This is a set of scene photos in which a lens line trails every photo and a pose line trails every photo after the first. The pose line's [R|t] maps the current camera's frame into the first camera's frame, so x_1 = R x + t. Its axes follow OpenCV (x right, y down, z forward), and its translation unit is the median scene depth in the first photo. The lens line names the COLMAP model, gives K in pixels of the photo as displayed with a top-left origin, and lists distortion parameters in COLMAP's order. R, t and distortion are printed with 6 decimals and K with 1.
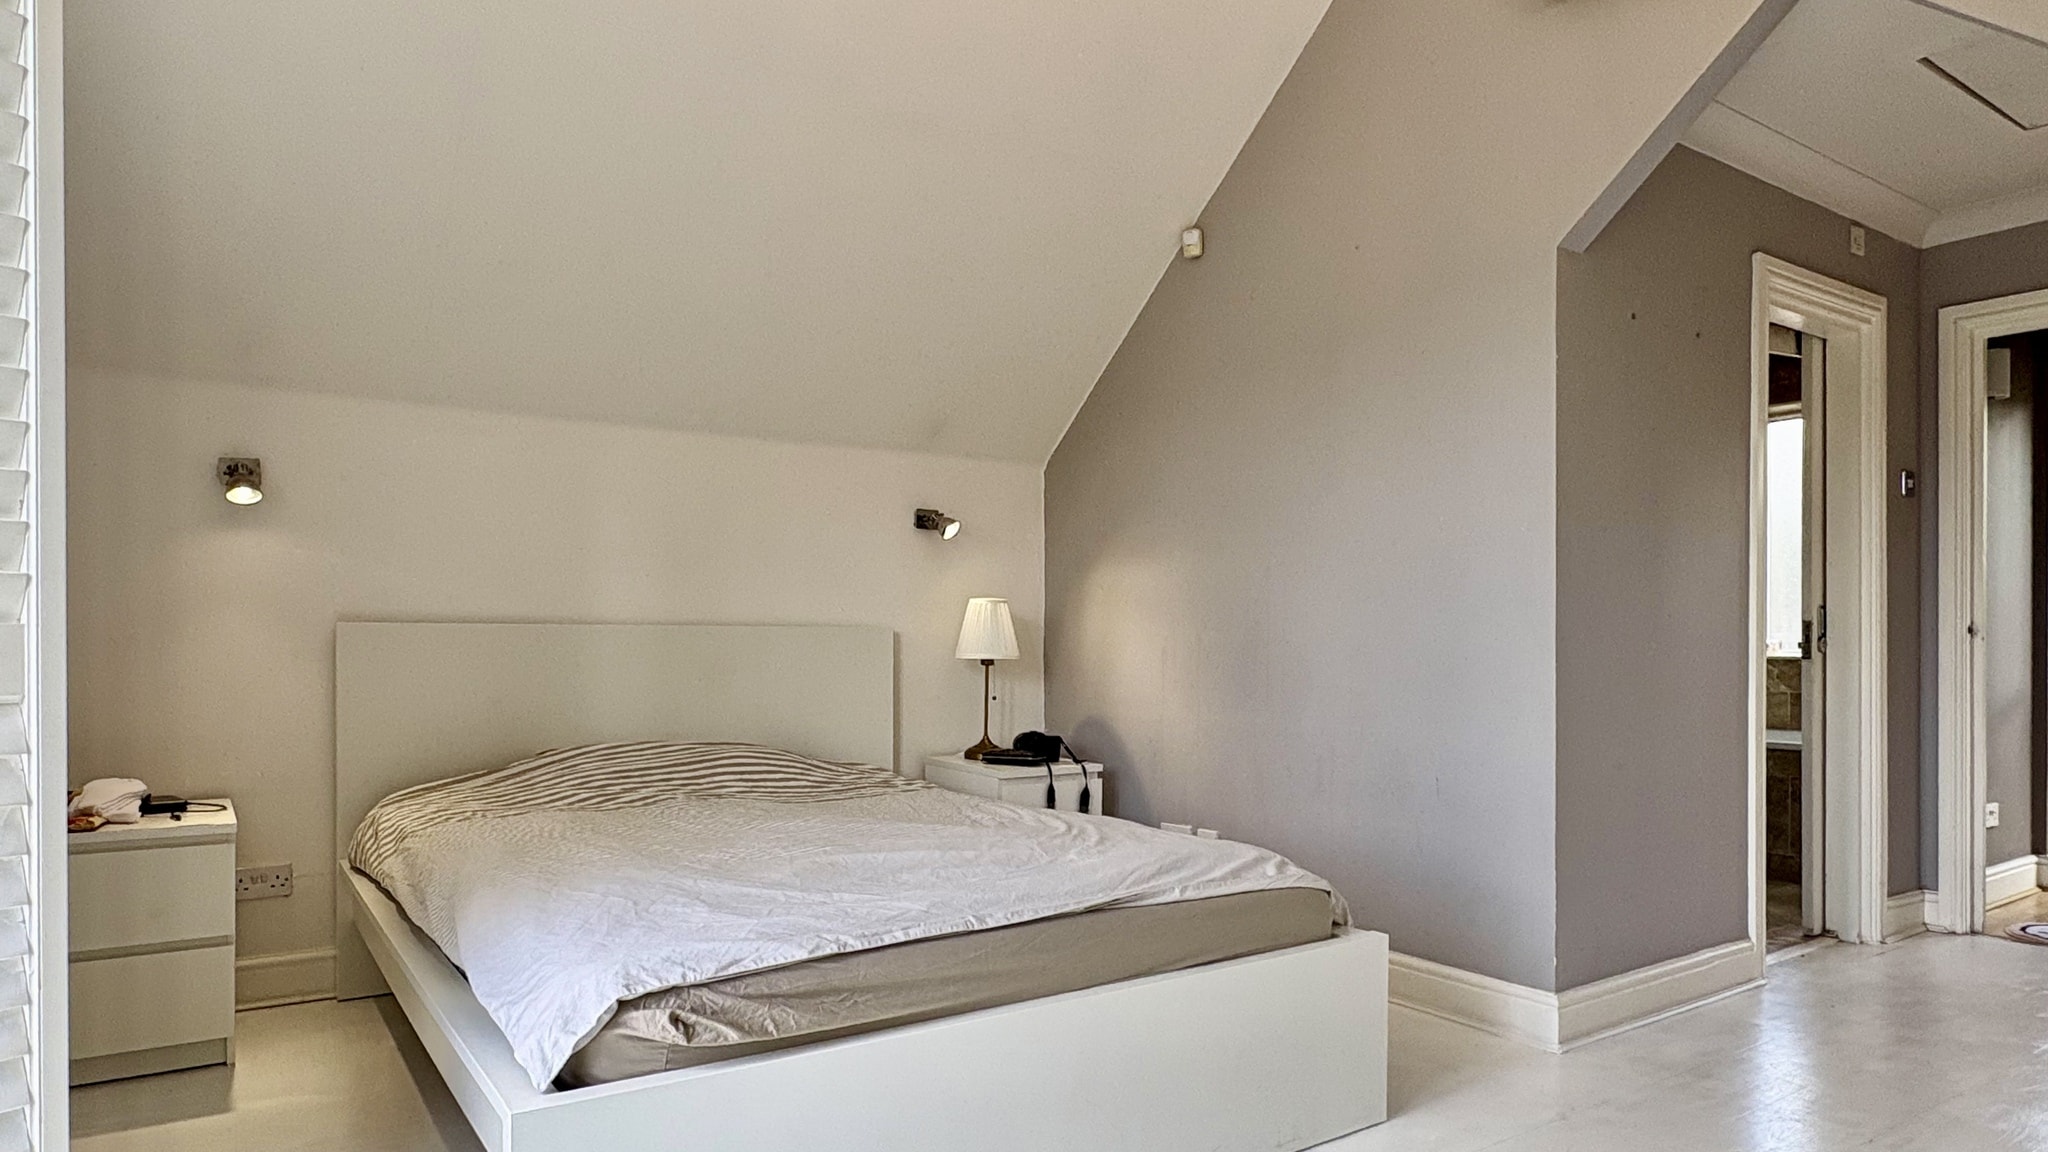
lens RADIAL K [[1199.1, 0, 1024.8], [0, 1199.1, 636.0], [0, 0, 1]] dist [0.000479, -0.000586]
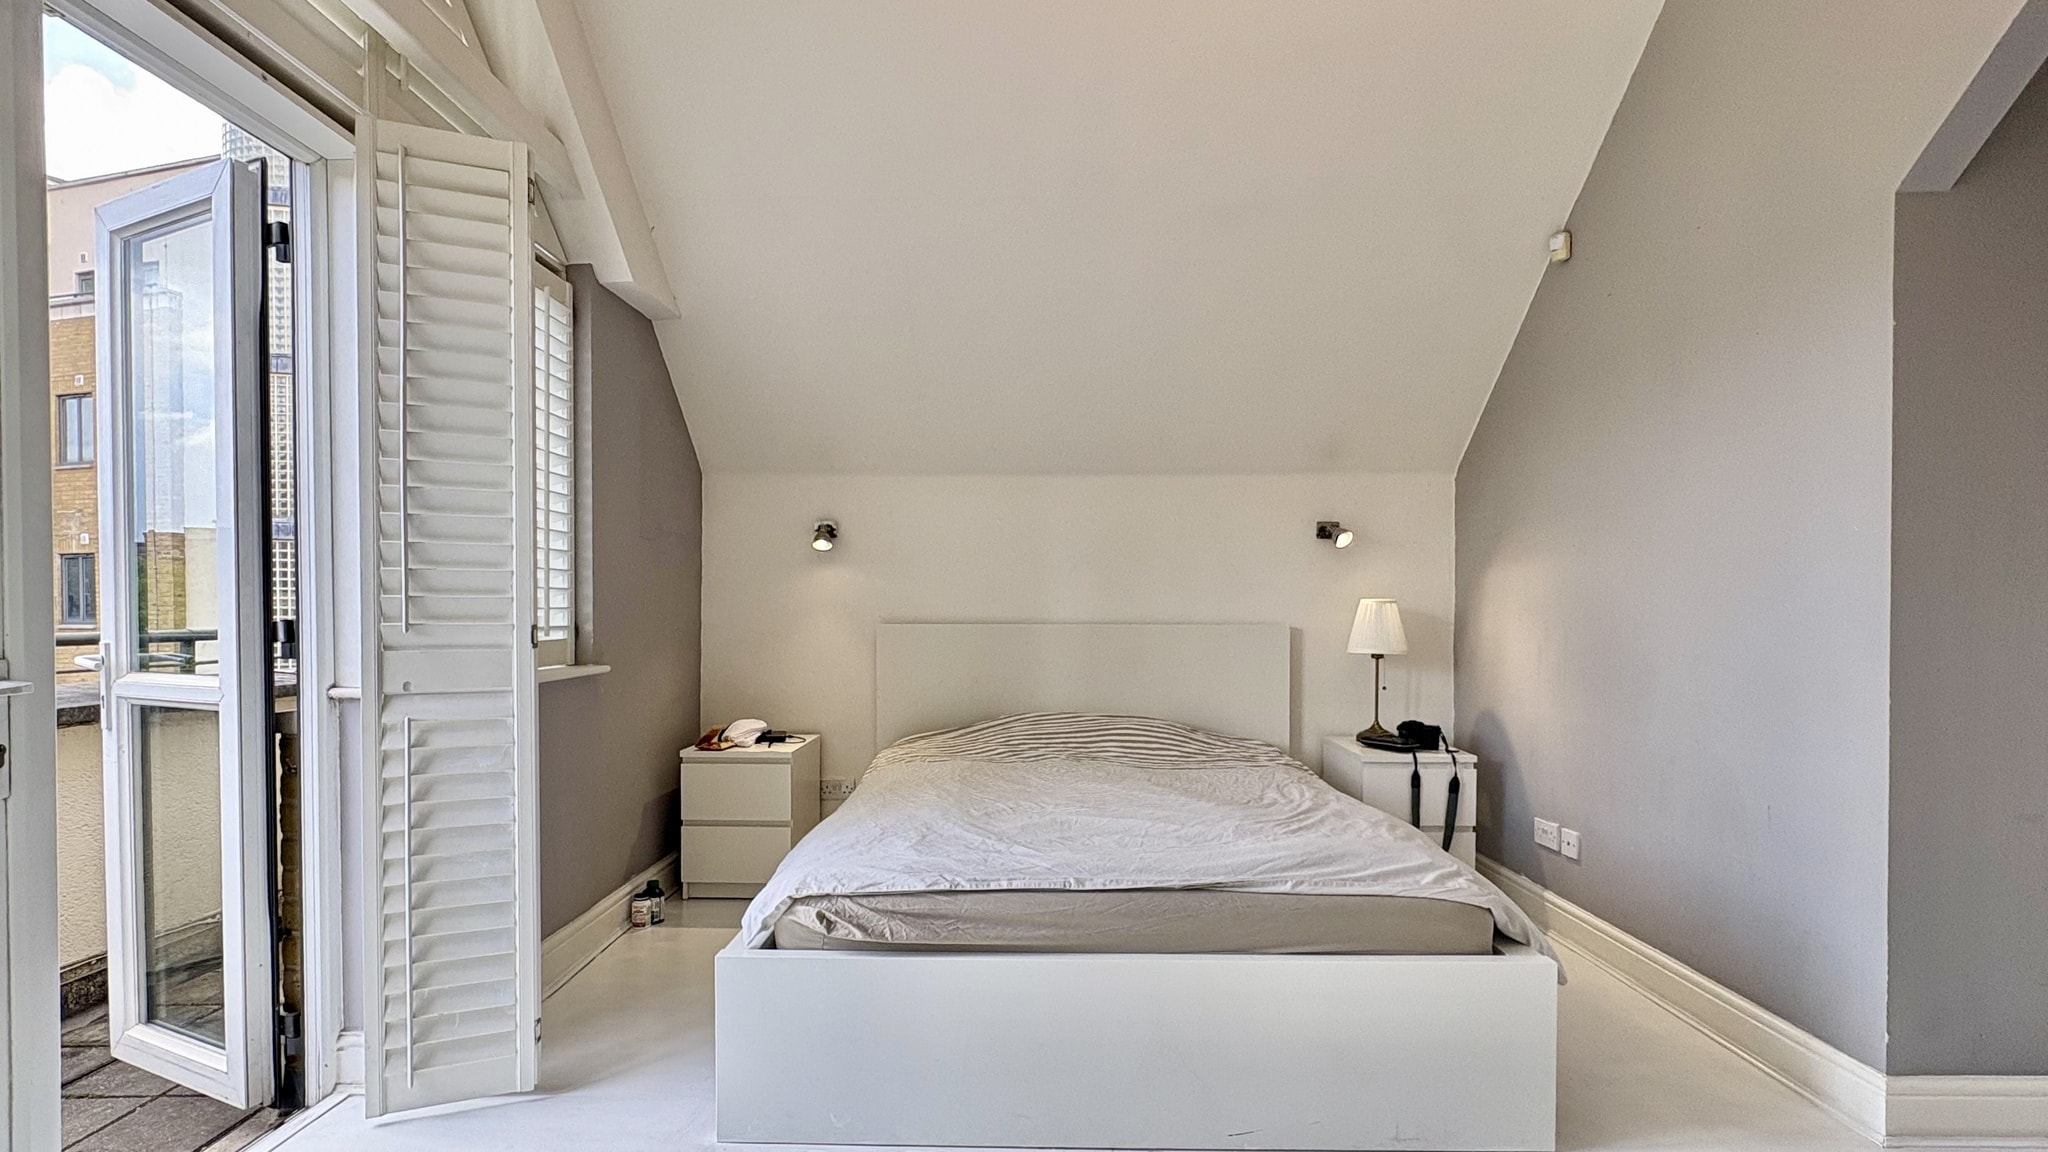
lens RADIAL K [[999.3, 0, 1030.4], [0, 999.3, 609.9], [0, 0, 1]] dist [-0.001774, 0.001072]
pose [[0.820383, -0.001647, -0.571812, 0.346687], [0.002604, 0.999996, 0.000855, -0.033096], [0.571808, -0.002190, 0.820384, 0.074166]]
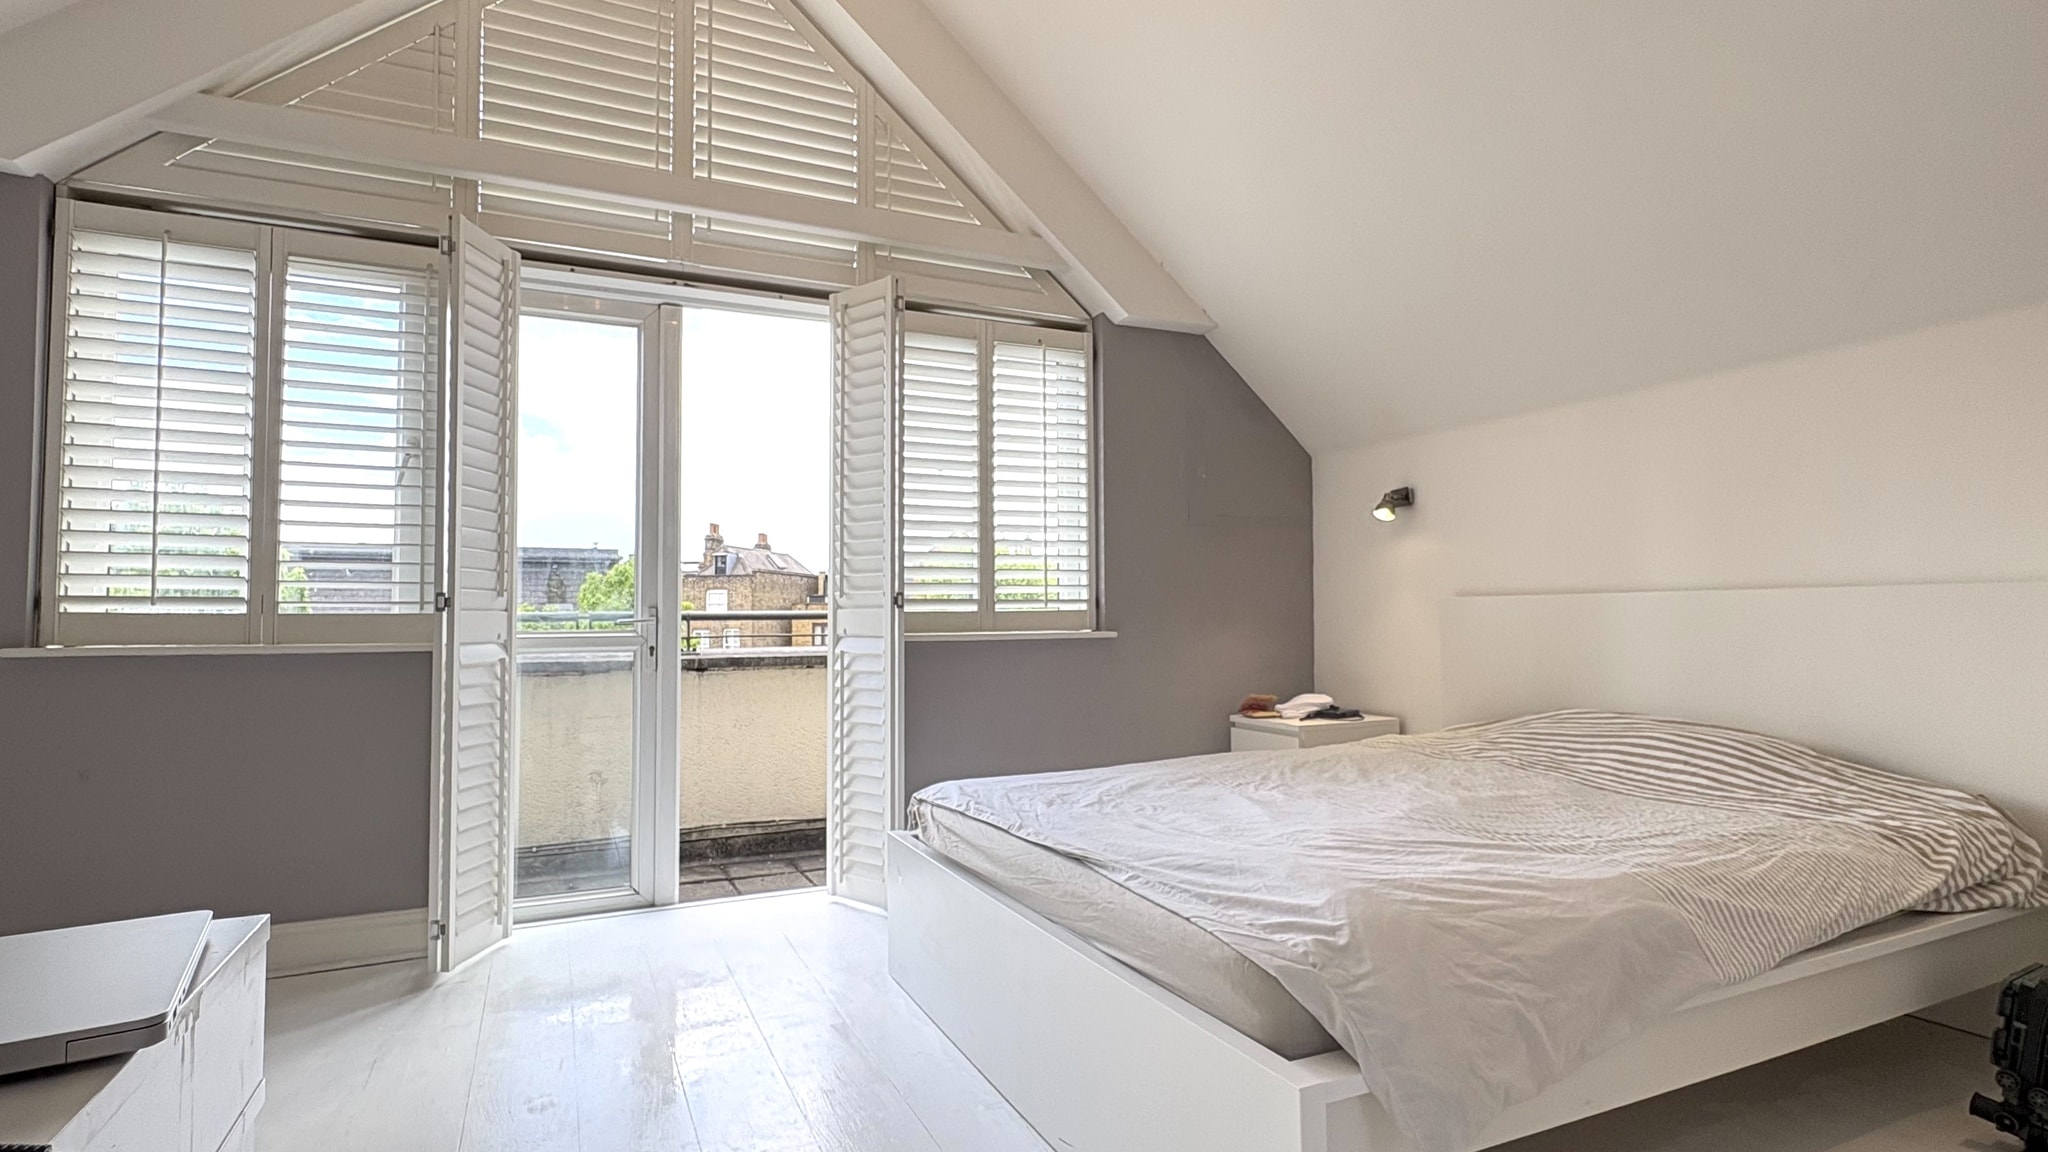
lens RADIAL K [[1019.2, 0, 1029.4], [0, 1019.2, 556.0], [0, 0, 1]] dist [-0.004401, 0.001901]
pose [[-0.158056, -0.061714, -0.985500, 0.699836], [0.012374, 0.997843, -0.064472, 0.011854], [0.987353, -0.022385, -0.156952, 0.790494]]
